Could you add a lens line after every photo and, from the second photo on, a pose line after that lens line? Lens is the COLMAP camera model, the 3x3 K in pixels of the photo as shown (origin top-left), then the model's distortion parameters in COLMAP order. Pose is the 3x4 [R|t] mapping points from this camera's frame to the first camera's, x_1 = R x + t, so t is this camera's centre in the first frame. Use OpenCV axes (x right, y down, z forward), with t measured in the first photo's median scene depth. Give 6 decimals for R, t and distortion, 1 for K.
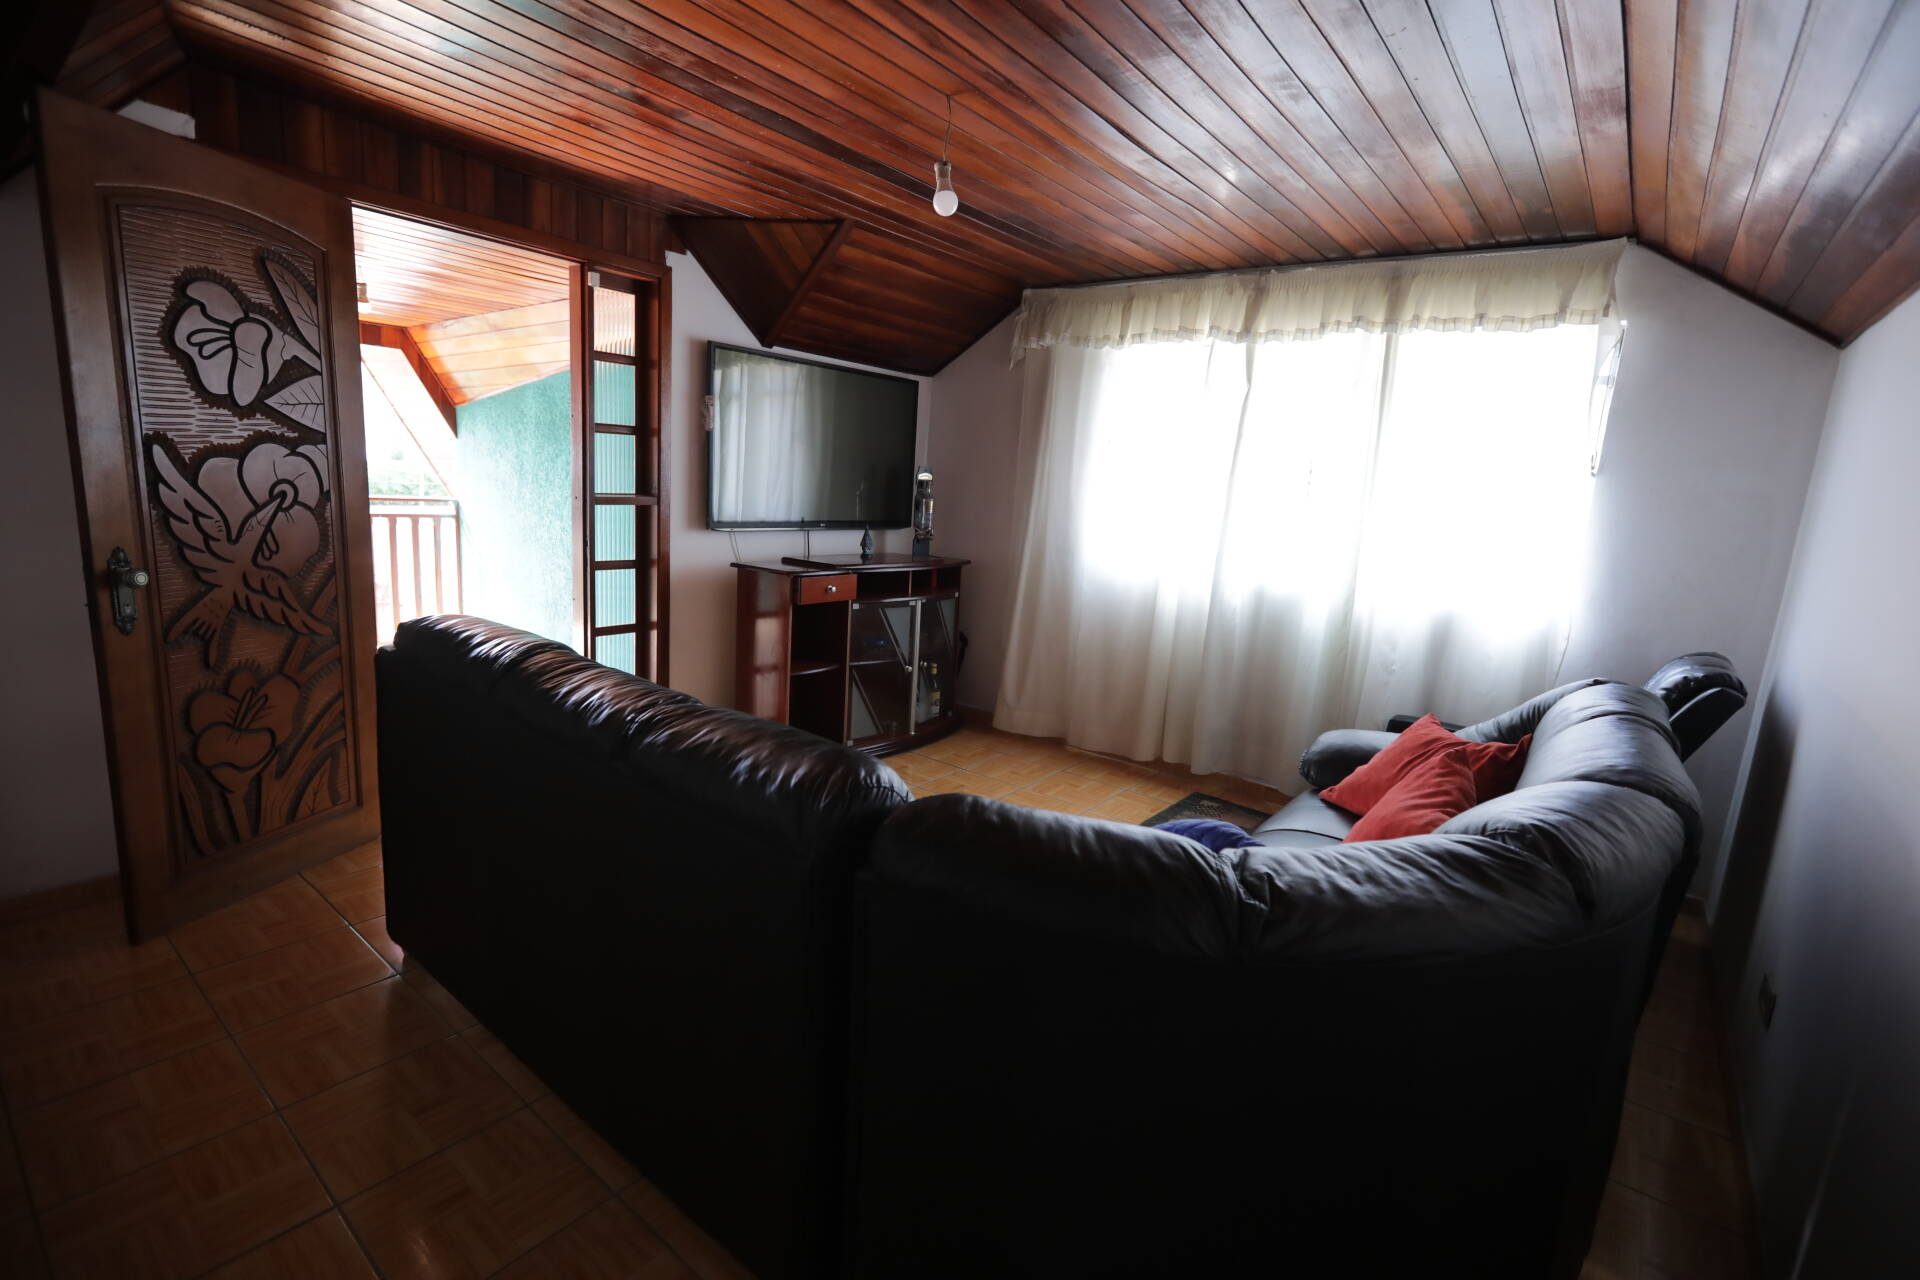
lens RADIAL K [[859.1, 0, 954.4], [0, 859.1, 645.0], [0, 0, 1]] dist [0.000801, -0.000006]
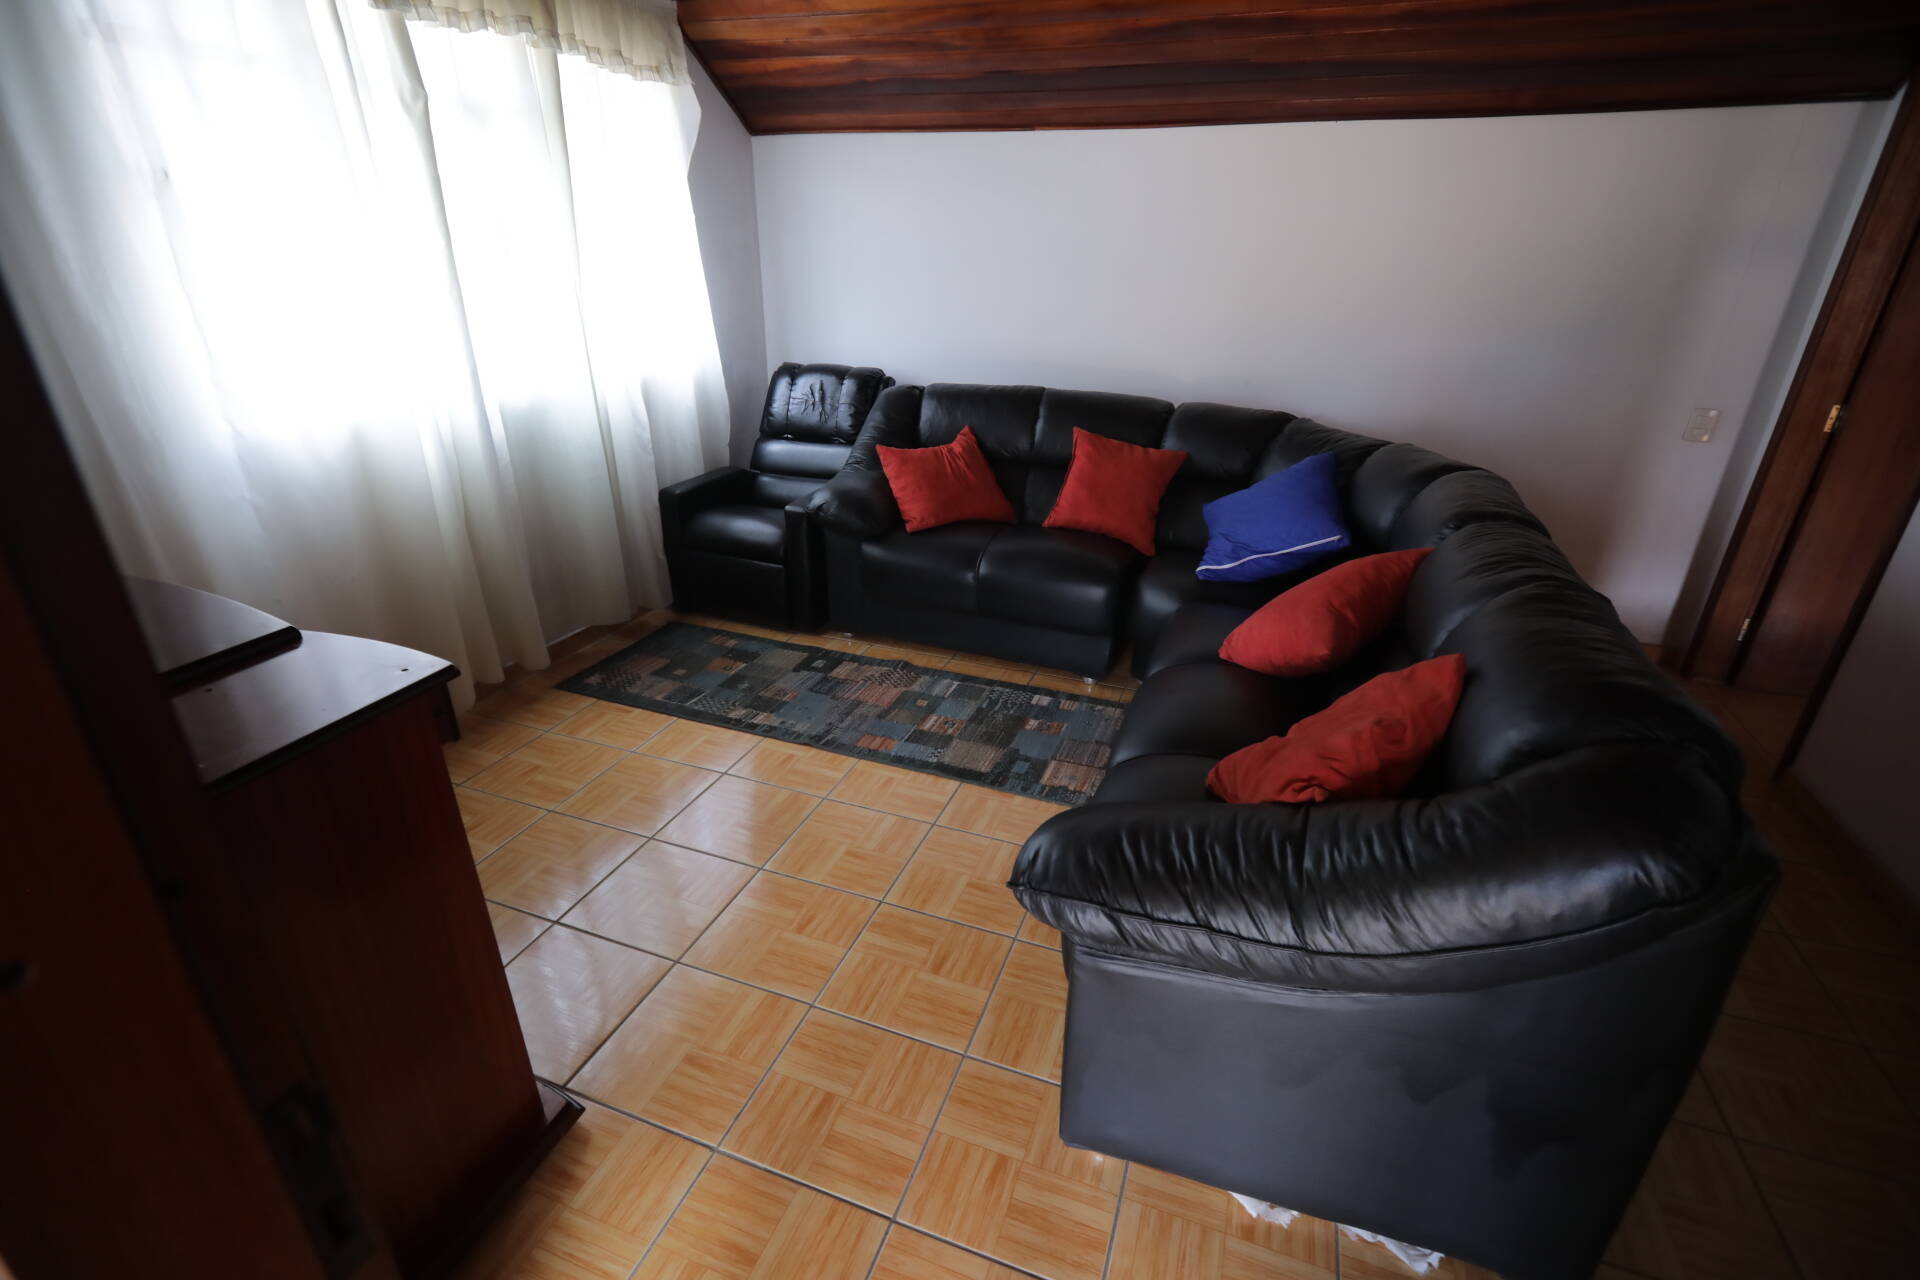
lens RADIAL K [[859.1, 0, 954.4], [0, 859.1, 645.0], [0, 0, 1]] dist [0.000801, -0.000006]
pose [[-0.308683, -0.448879, 0.838584, -0.238720], [0.145859, 0.848872, 0.508076, -0.103740], [-0.939915, 0.279149, -0.196559, 0.412802]]
